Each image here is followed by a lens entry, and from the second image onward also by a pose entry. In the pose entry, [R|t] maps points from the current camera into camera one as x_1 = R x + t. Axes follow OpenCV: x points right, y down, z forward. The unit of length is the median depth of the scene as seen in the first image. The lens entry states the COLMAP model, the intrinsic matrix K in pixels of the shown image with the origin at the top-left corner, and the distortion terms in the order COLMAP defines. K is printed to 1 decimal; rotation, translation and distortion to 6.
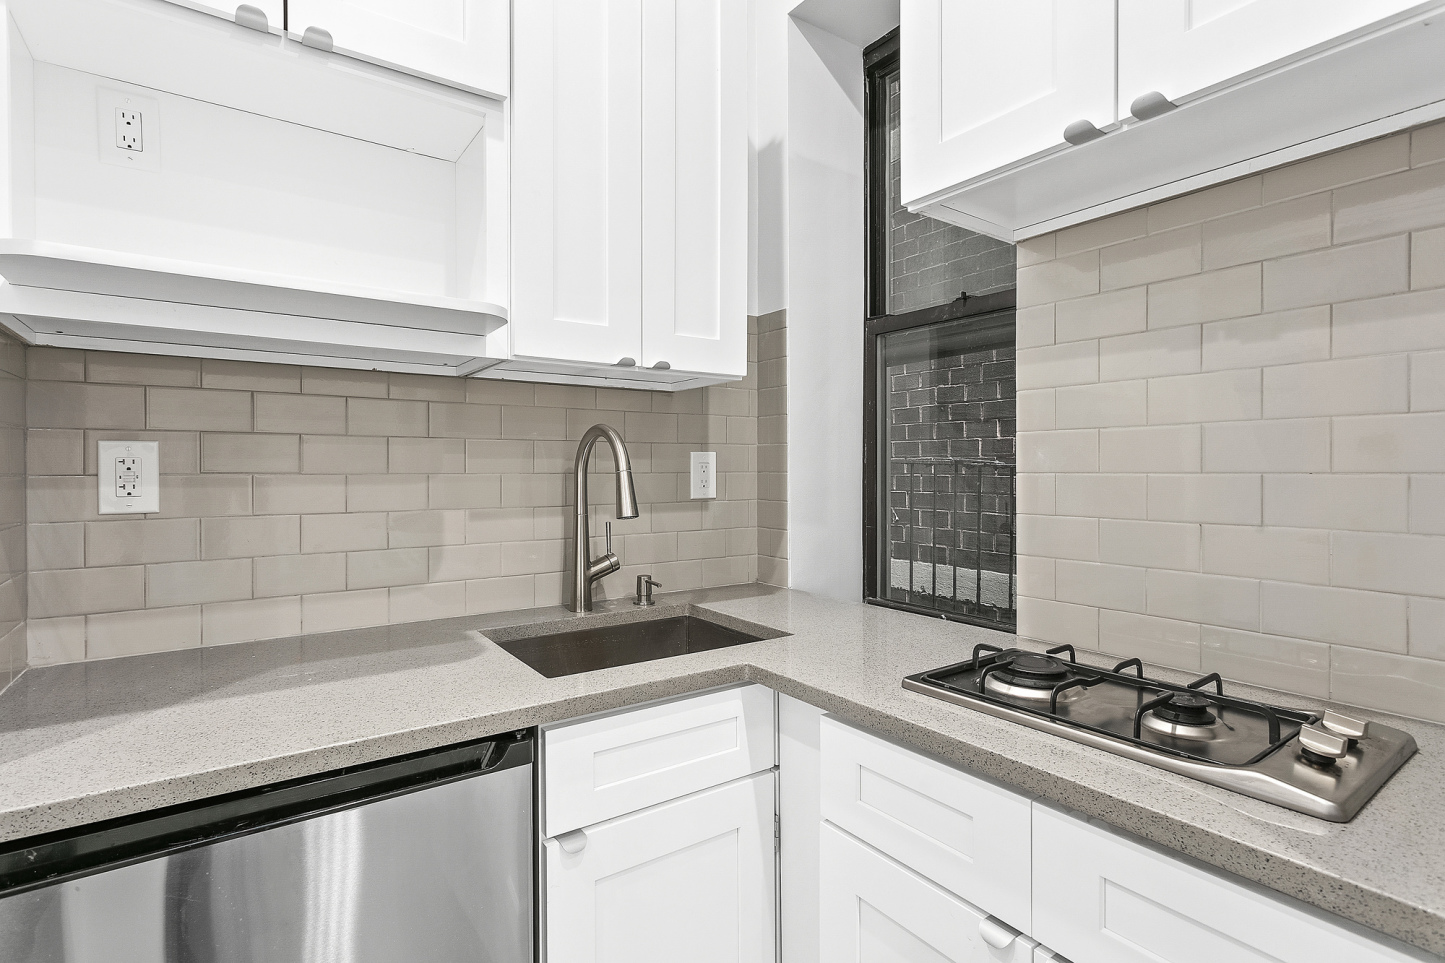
lens RADIAL K [[705.4, 0, 715.6], [0, 705.4, 493.2], [0, 0, 1]] dist [0.004259, 0.000889]
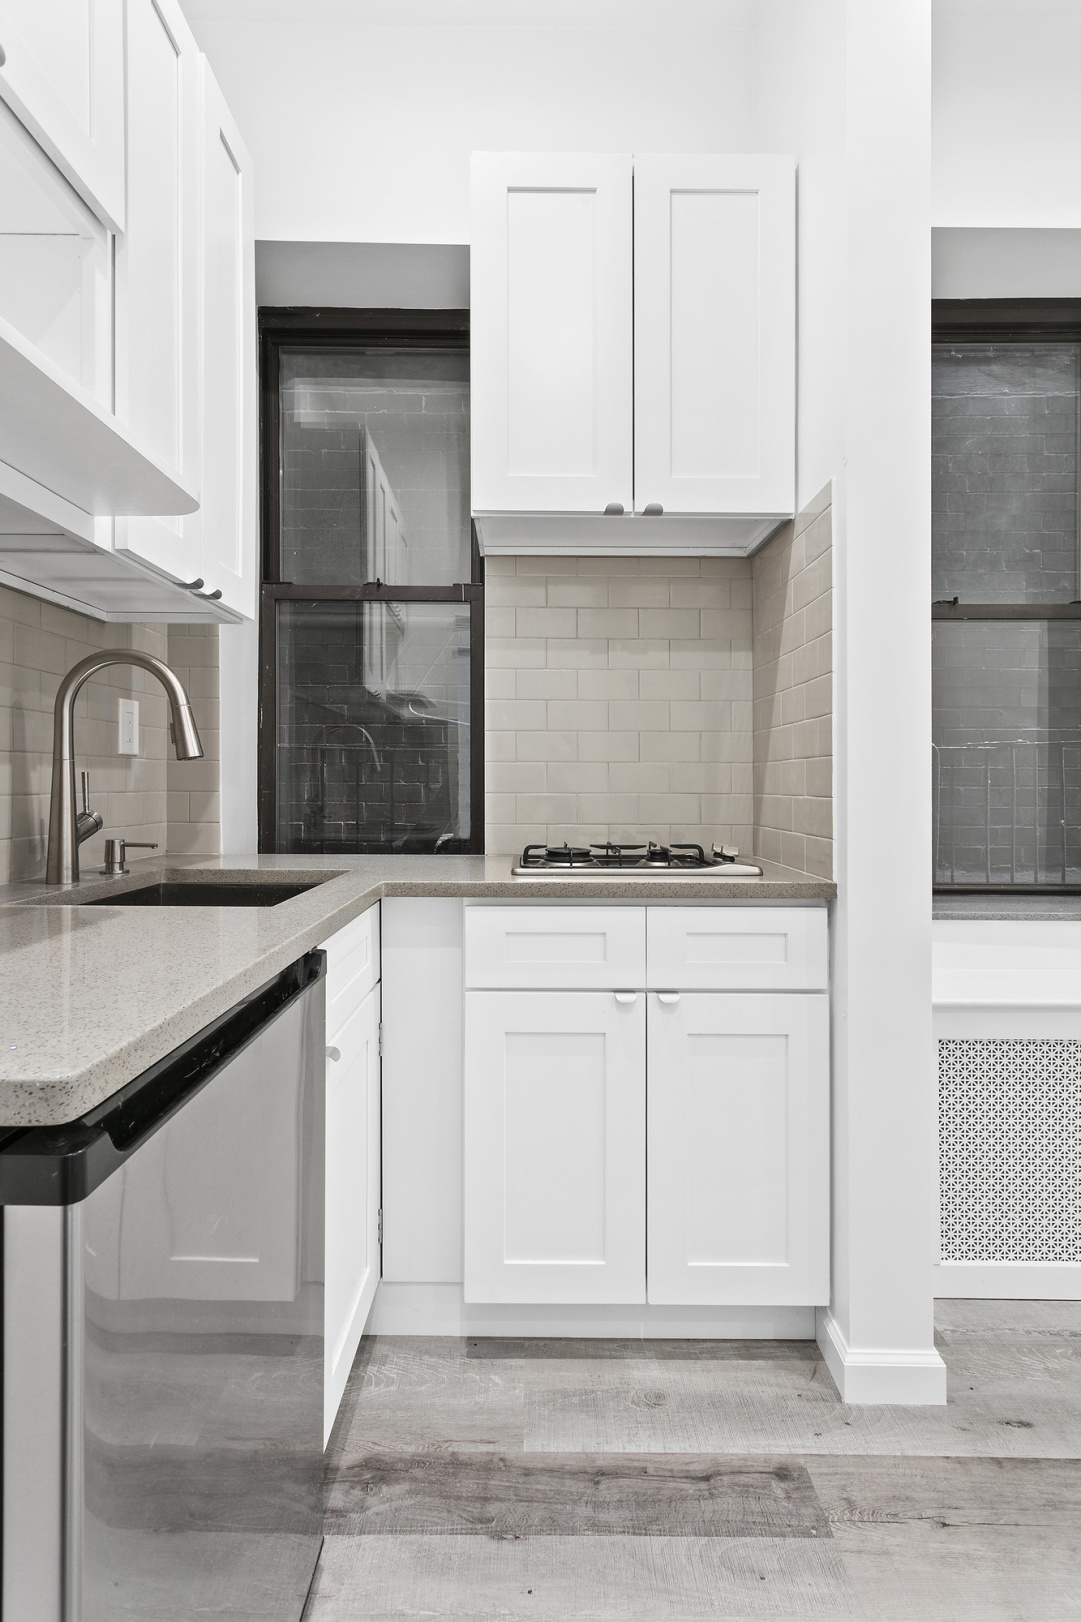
lens RADIAL K [[791.8, 0, 540.5], [0, 791.8, 811.0], [0, 0, 1]] dist [0.004259, 0.000889]
pose [[0.574152, -0.024553, 0.818381, -0.583305], [0.020348, 0.999669, 0.015717, 0.079761], [-0.818496, 0.007629, 0.574461, 0.054183]]
